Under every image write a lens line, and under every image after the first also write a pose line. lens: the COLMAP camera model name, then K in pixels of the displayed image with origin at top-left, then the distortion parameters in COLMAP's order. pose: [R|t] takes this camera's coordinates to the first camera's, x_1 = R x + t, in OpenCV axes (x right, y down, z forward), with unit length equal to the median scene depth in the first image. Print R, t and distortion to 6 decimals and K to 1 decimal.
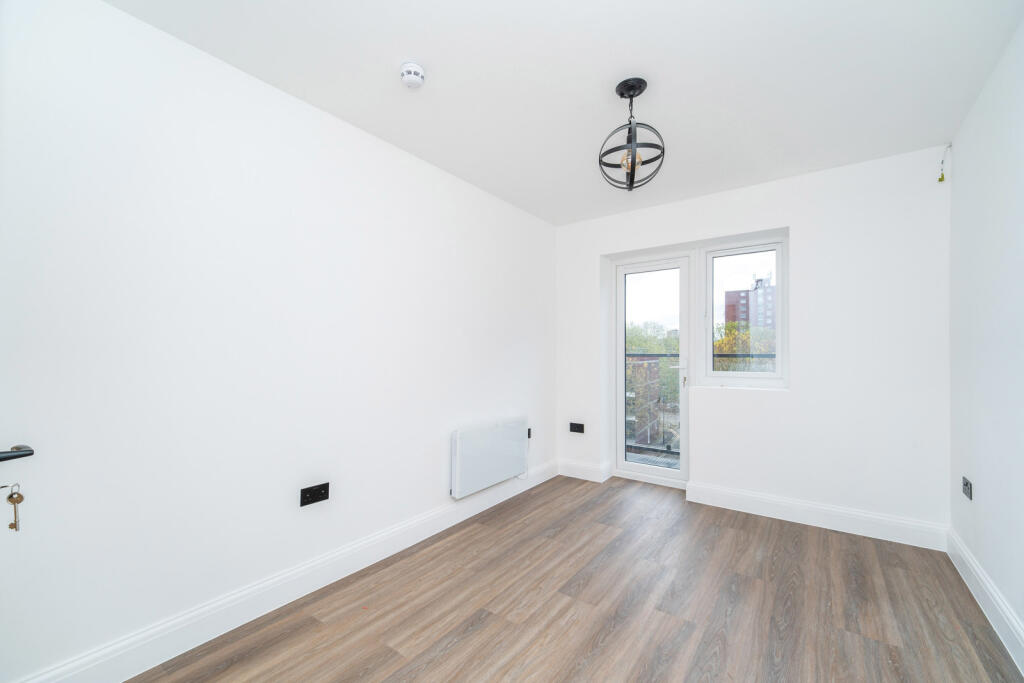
lens RADIAL K [[421.1, 0, 514.3], [0, 421.1, 349.5], [0, 0, 1]] dist [0.001963, 0.000207]
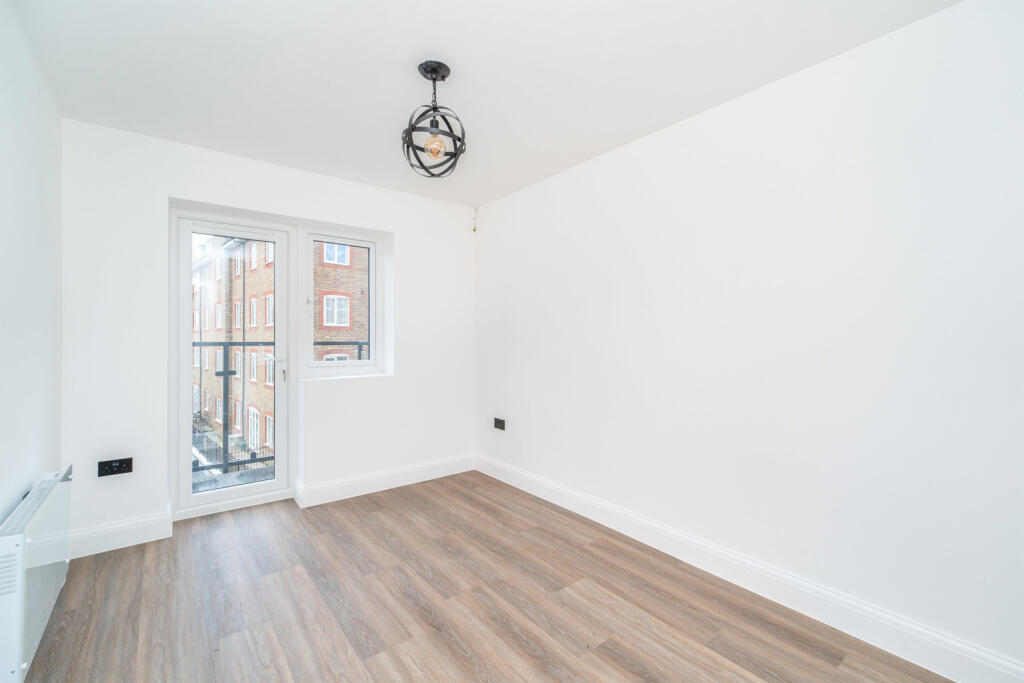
lens RADIAL K [[435.3, 0, 516.5], [0, 435.3, 336.1], [0, 0, 1]] dist [0.001307, 0.000088]
pose [[0.259514, 0.000052, 0.965739, -0.481332], [-0.013151, 0.999907, 0.003480, -0.021473], [-0.965650, -0.013604, 0.259491, 0.426421]]
